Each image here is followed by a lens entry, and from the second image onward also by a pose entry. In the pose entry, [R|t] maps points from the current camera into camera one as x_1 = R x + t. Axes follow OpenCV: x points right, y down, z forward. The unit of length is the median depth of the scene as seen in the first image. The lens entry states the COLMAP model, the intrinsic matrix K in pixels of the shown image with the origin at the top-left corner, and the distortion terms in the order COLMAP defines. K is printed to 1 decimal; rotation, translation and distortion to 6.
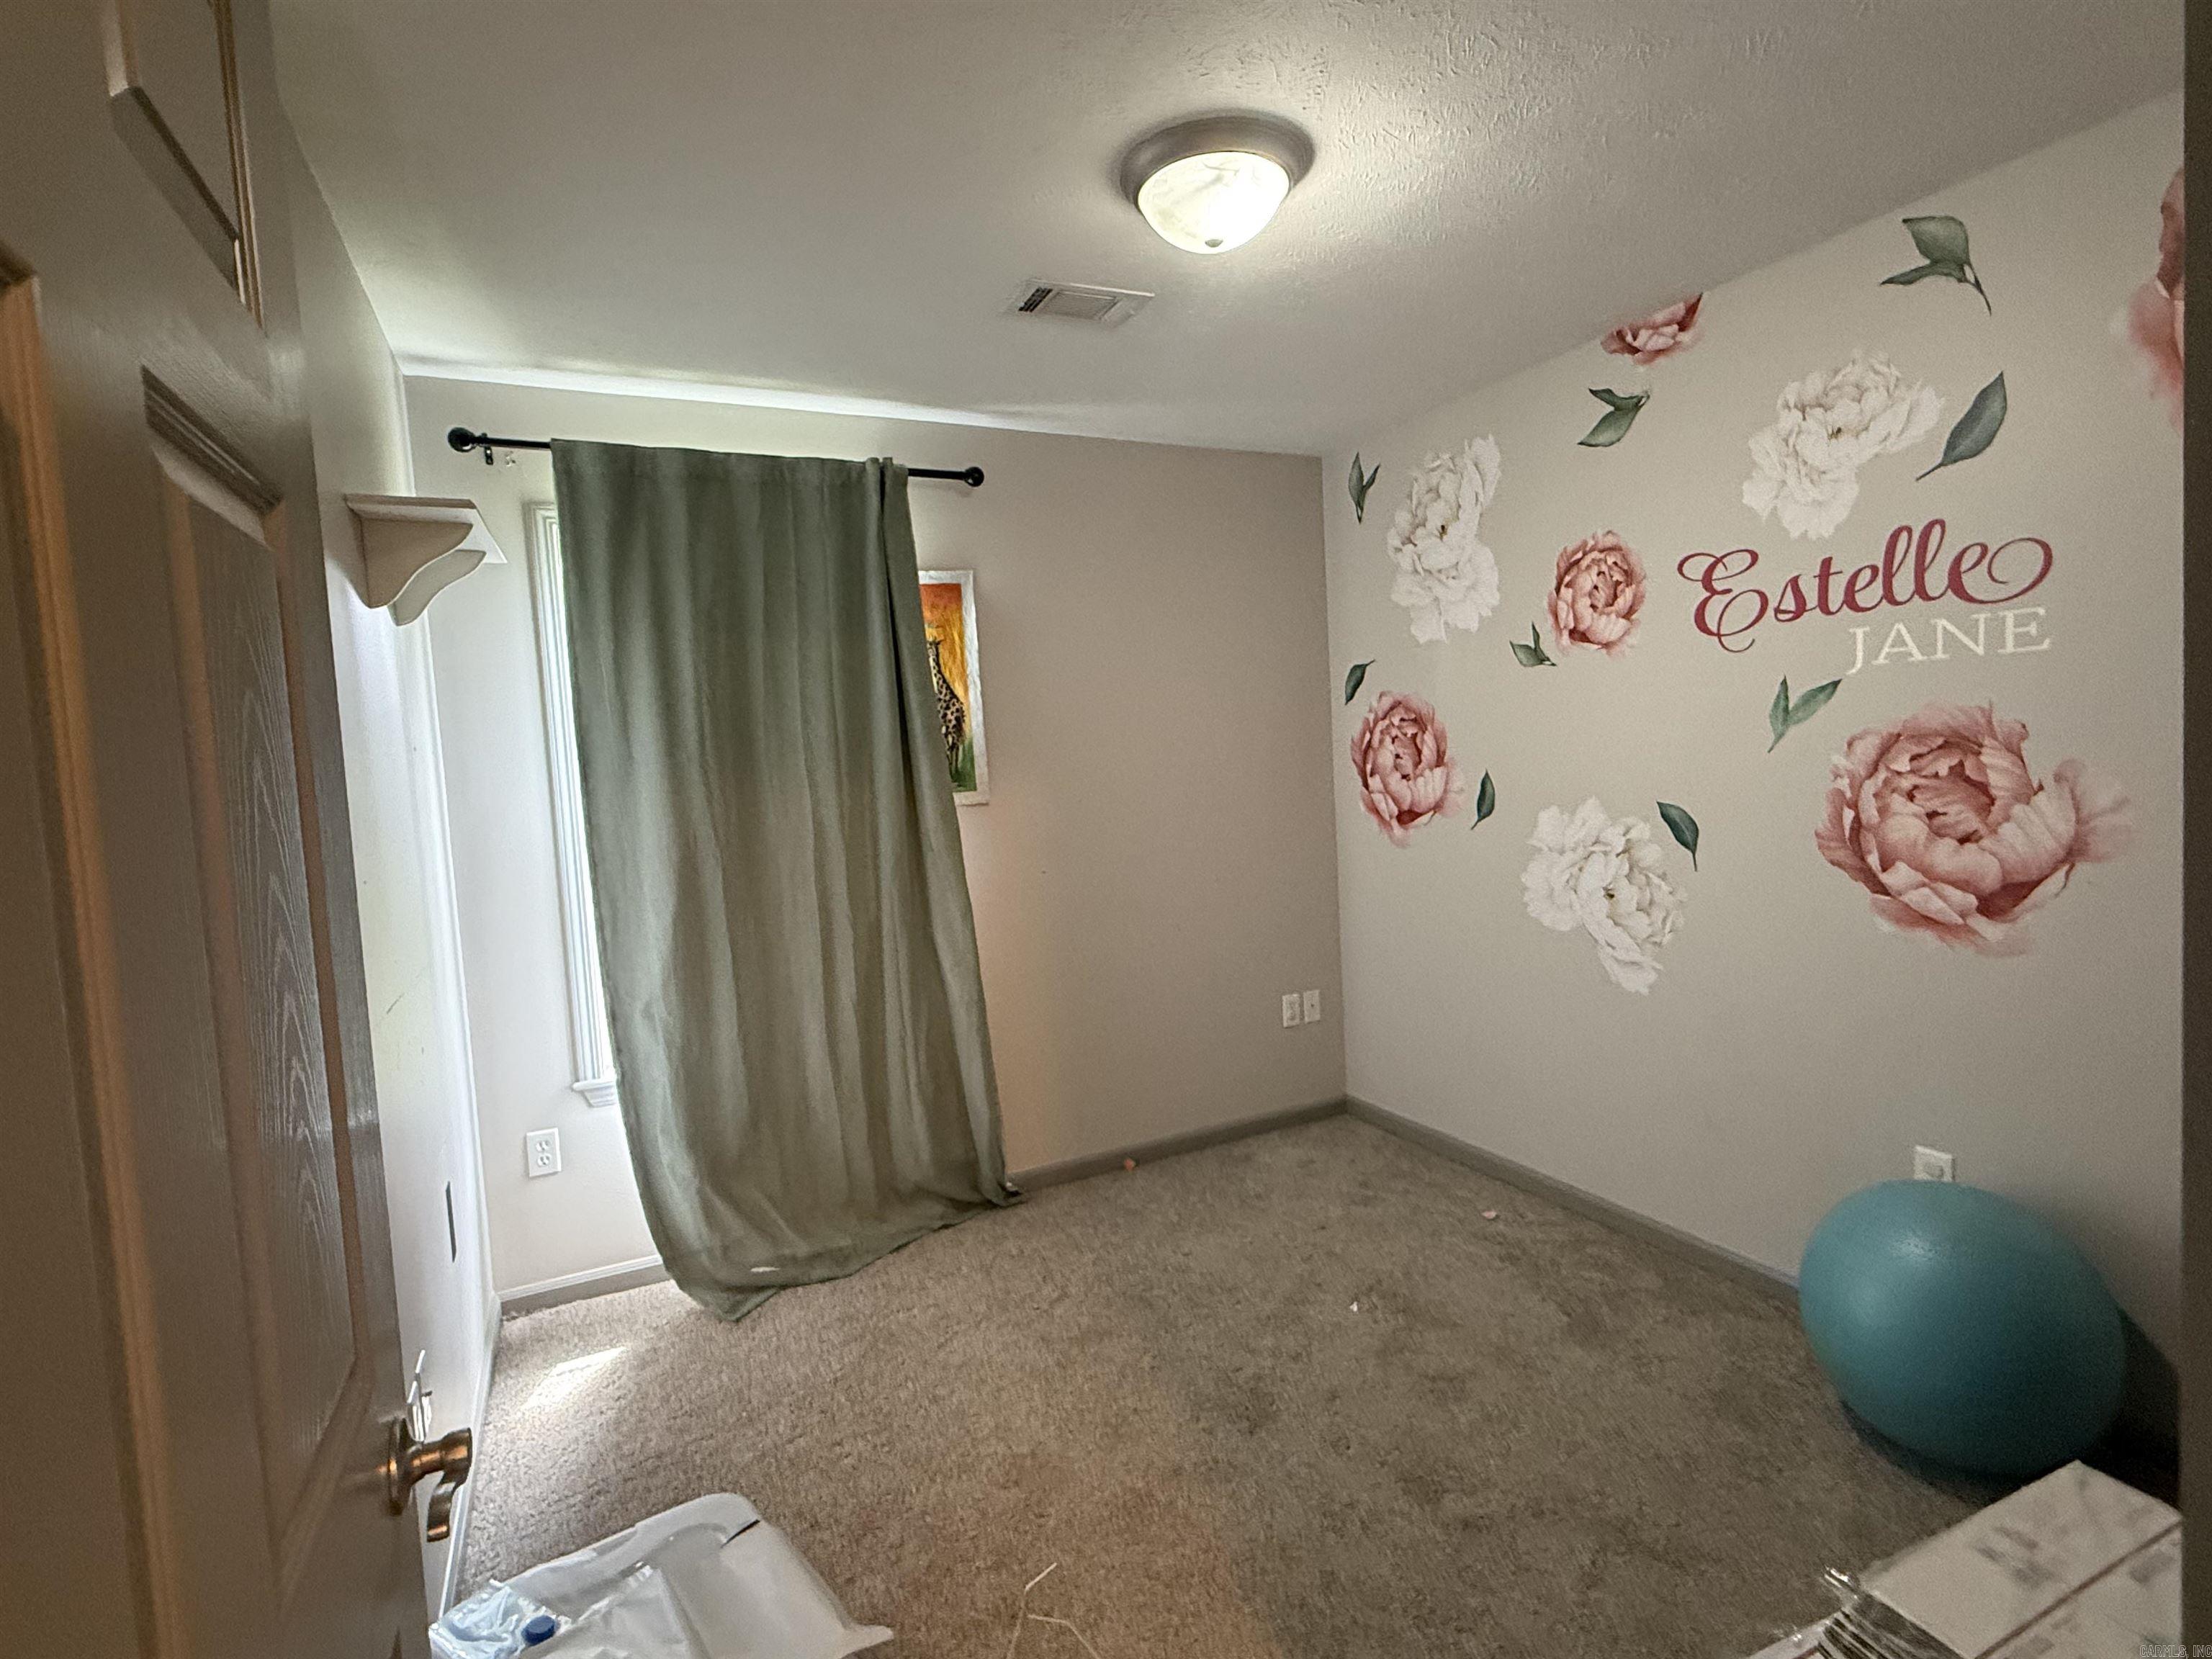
lens RADIAL K [[1081.9, 0, 1102.2], [0, 1081.9, 827.2], [0, 0, 1]] dist [0.006594, -0.002934]
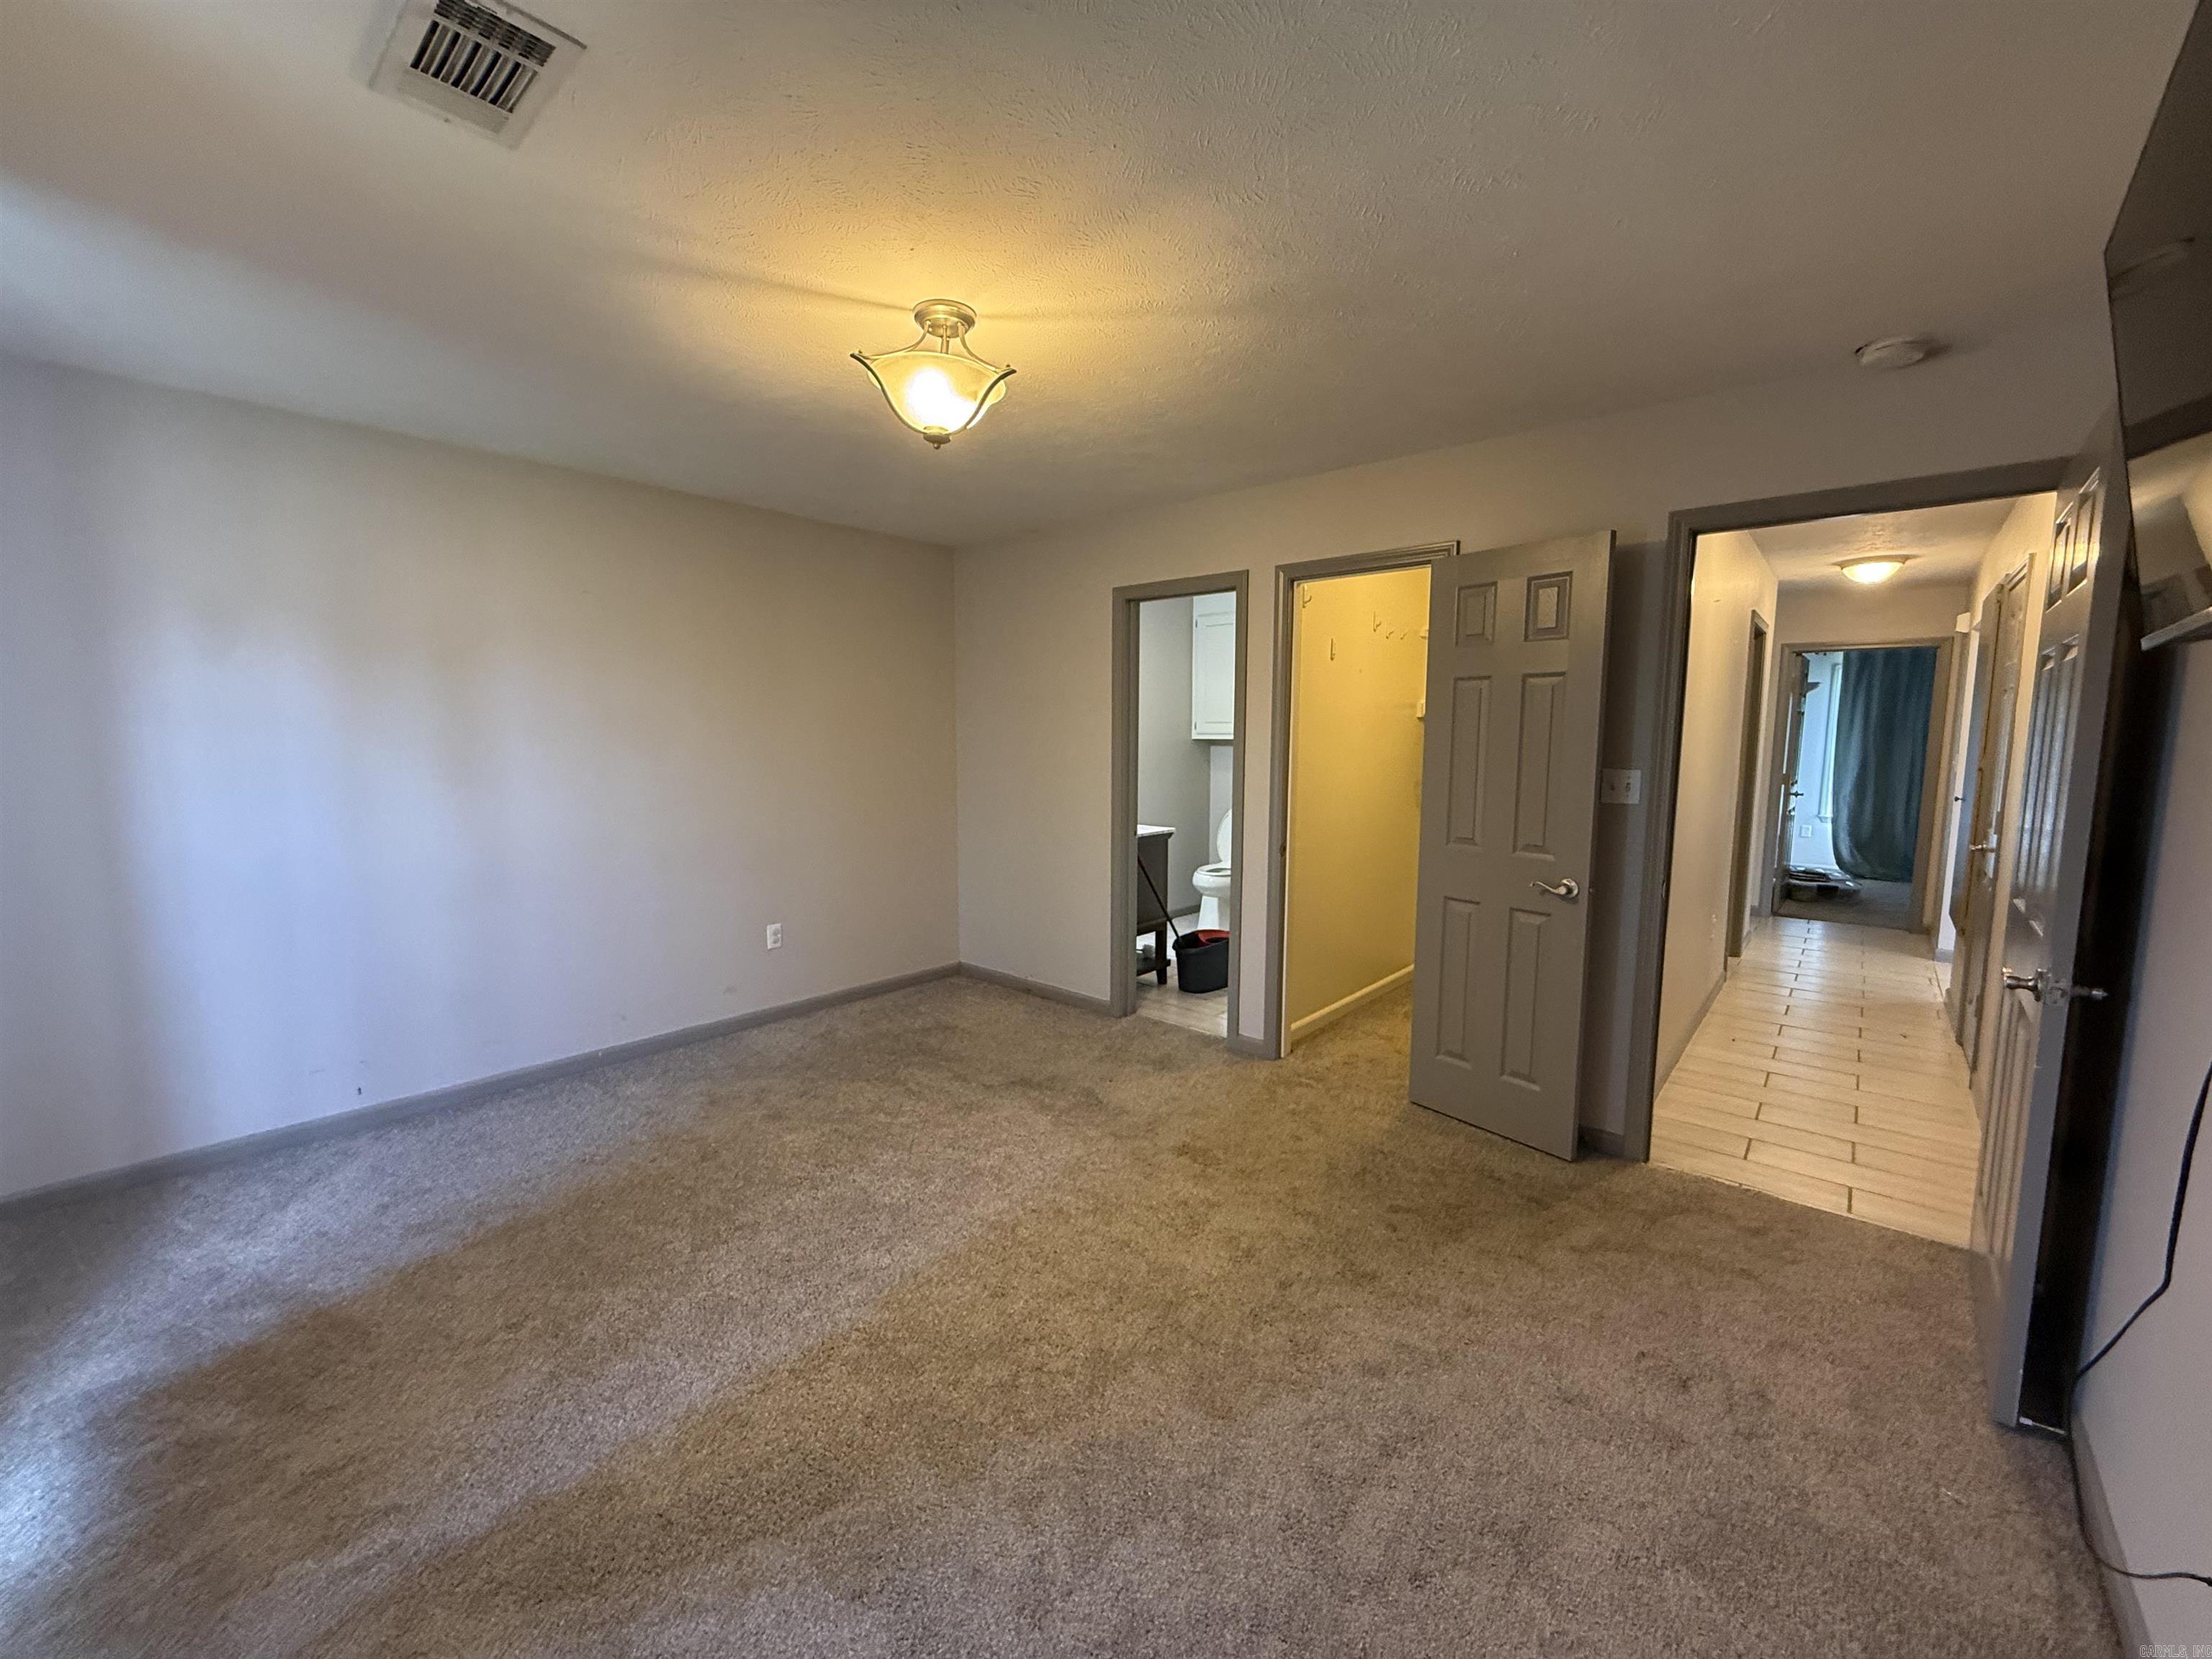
lens RADIAL K [[876.8, 0, 1092.3], [0, 876.8, 827.0], [0, 0, 1]] dist [-0.001181, -0.000078]
pose [[0.395933, 0.152235, -0.905572, 1.339281], [-0.087381, 0.987933, 0.127877, 0.105569], [0.914112, 0.028499, 0.404458, -2.663611]]
